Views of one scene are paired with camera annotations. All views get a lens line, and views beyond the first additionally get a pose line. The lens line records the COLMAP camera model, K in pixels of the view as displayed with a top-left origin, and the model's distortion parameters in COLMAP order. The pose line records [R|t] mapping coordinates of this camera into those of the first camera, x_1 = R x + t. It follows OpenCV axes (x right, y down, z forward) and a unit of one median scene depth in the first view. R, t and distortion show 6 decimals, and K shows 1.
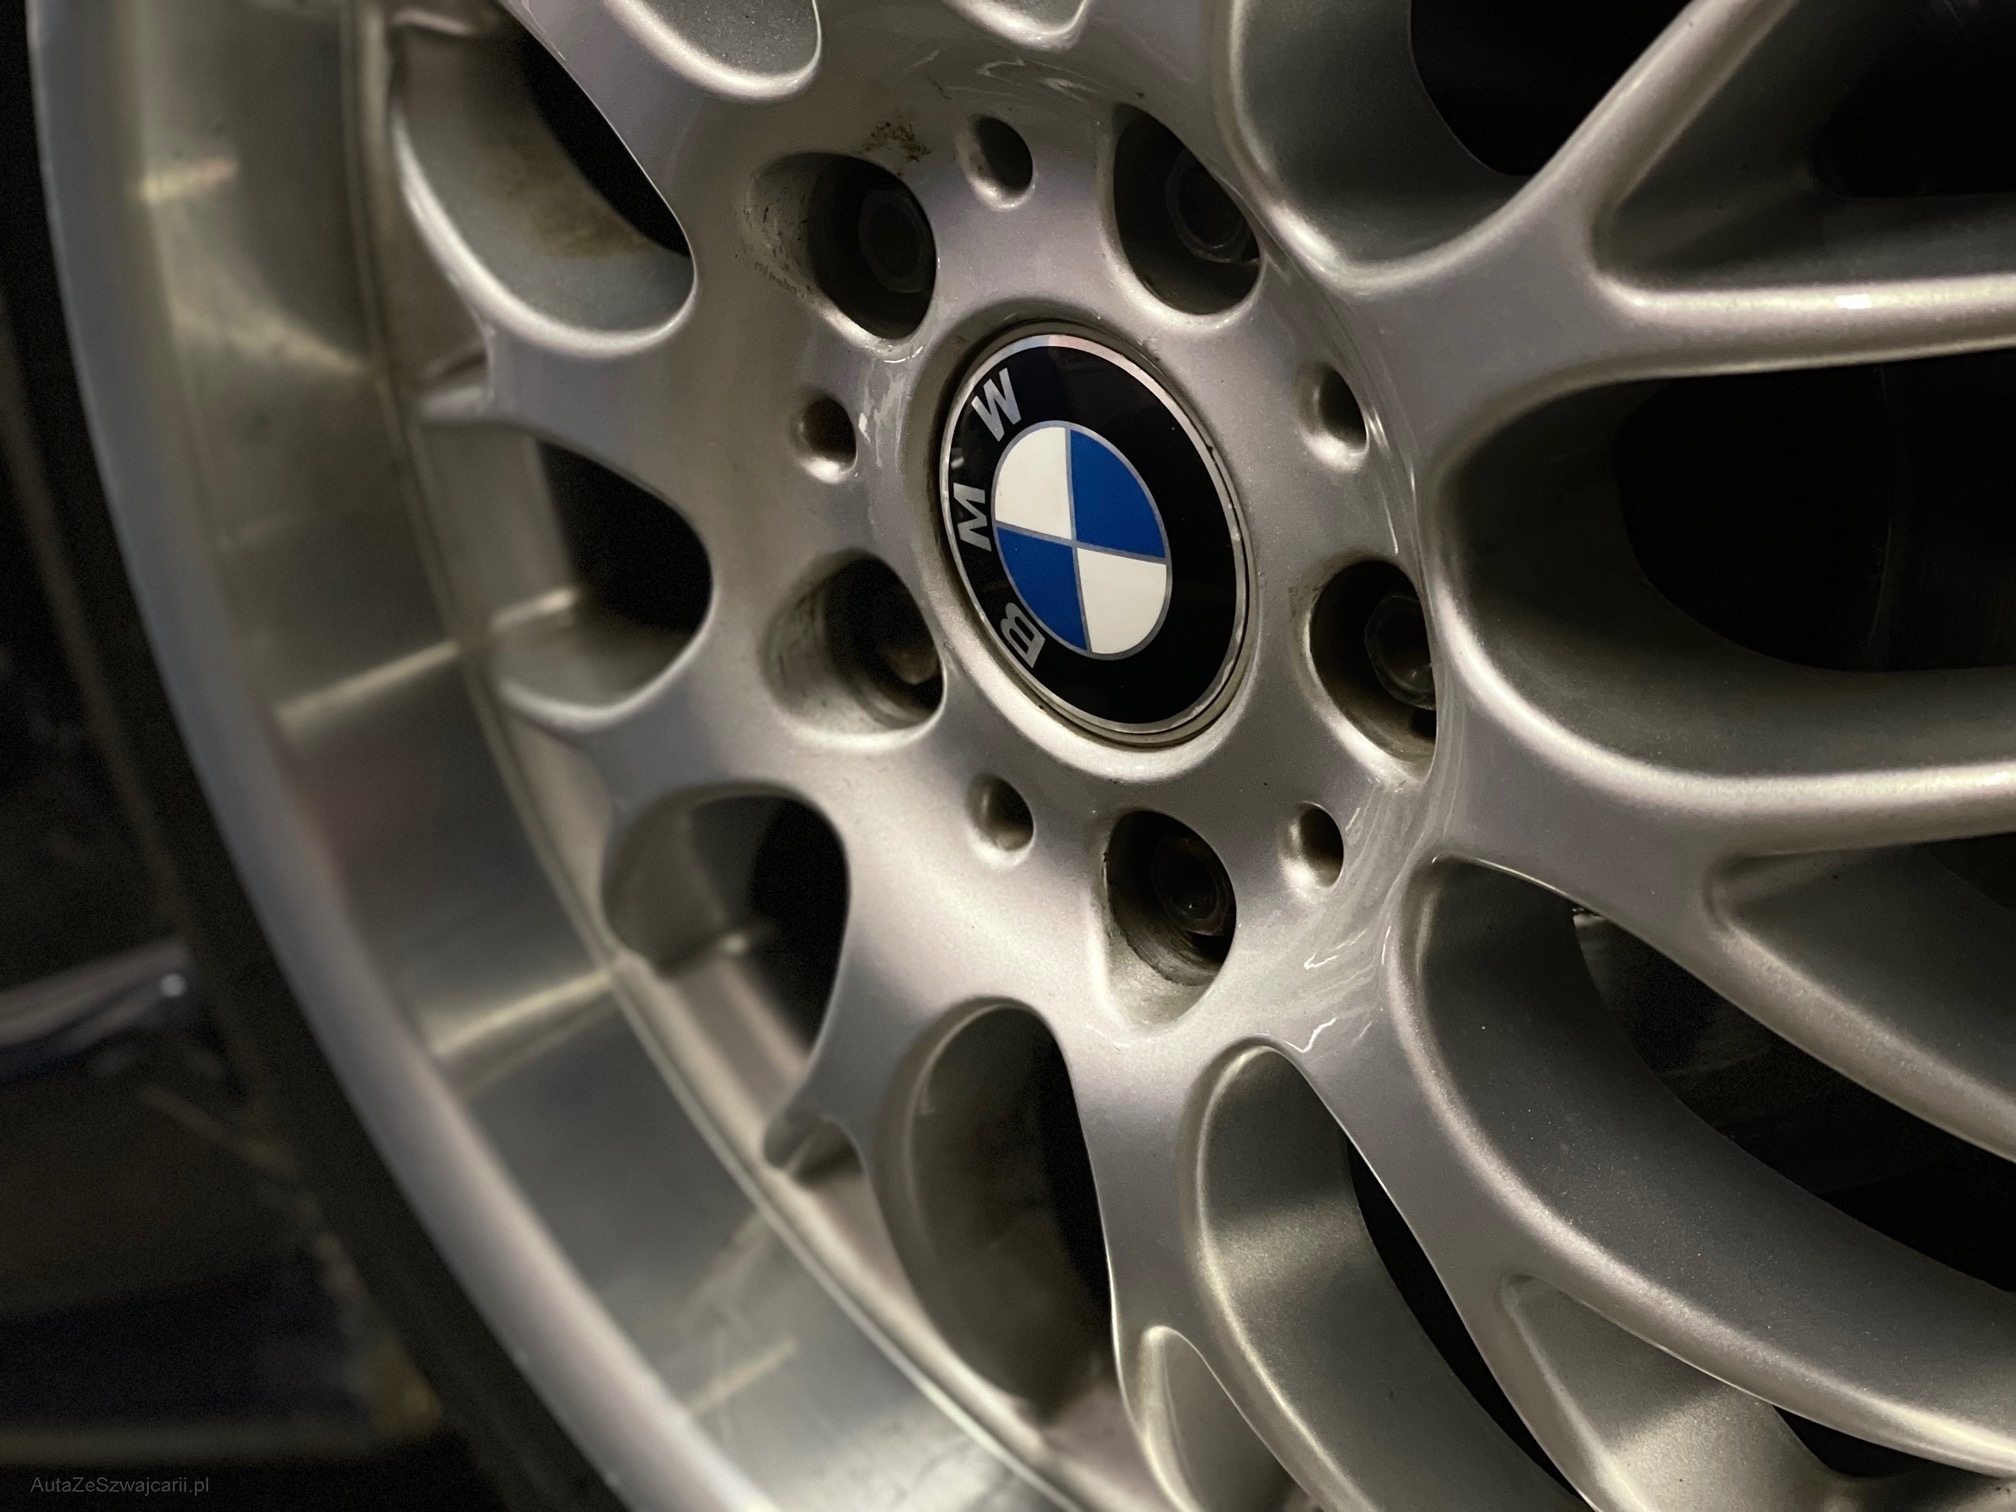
lens RADIAL K [[3019.9, 0, 1007.9], [0, 3019.9, 750.1], [0, 0, 1]] dist [0.104696, 0.000000]
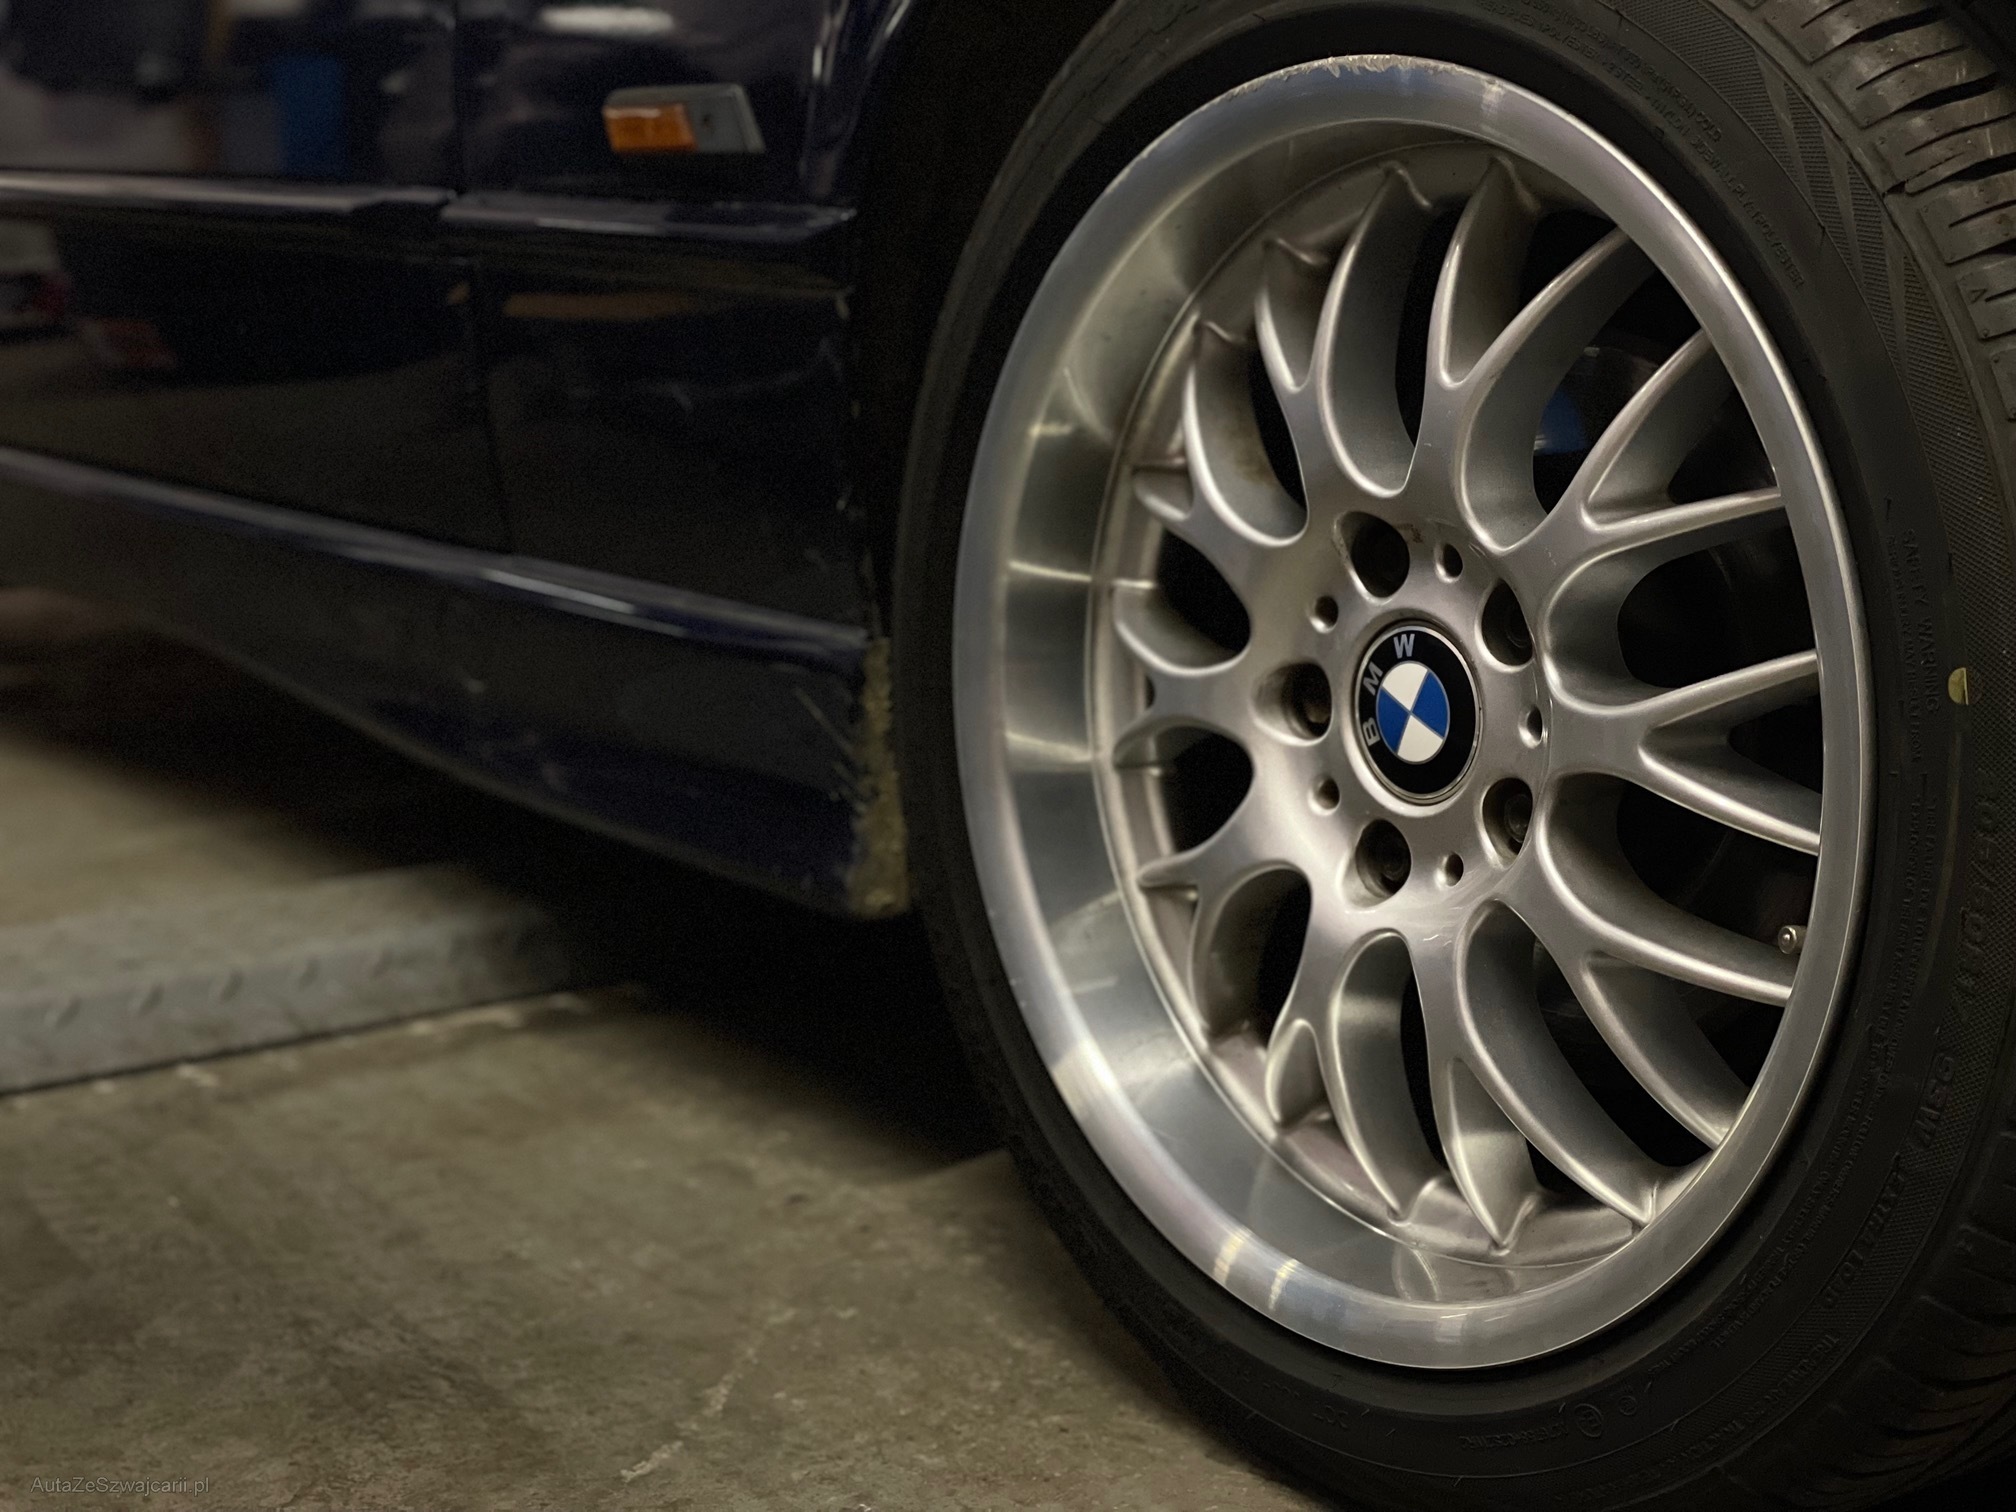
lens RADIAL K [[3019.9, 0, 1005.4], [0, 3019.9, 762.7], [0, 0, 1]] dist [0.104696, 0.000000]
pose [[0.917560, 0.397216, 0.017431, -0.291938], [-0.396633, 0.911399, 0.109703, -0.164163], [0.027689, -0.107573, 0.993812, -1.366085]]
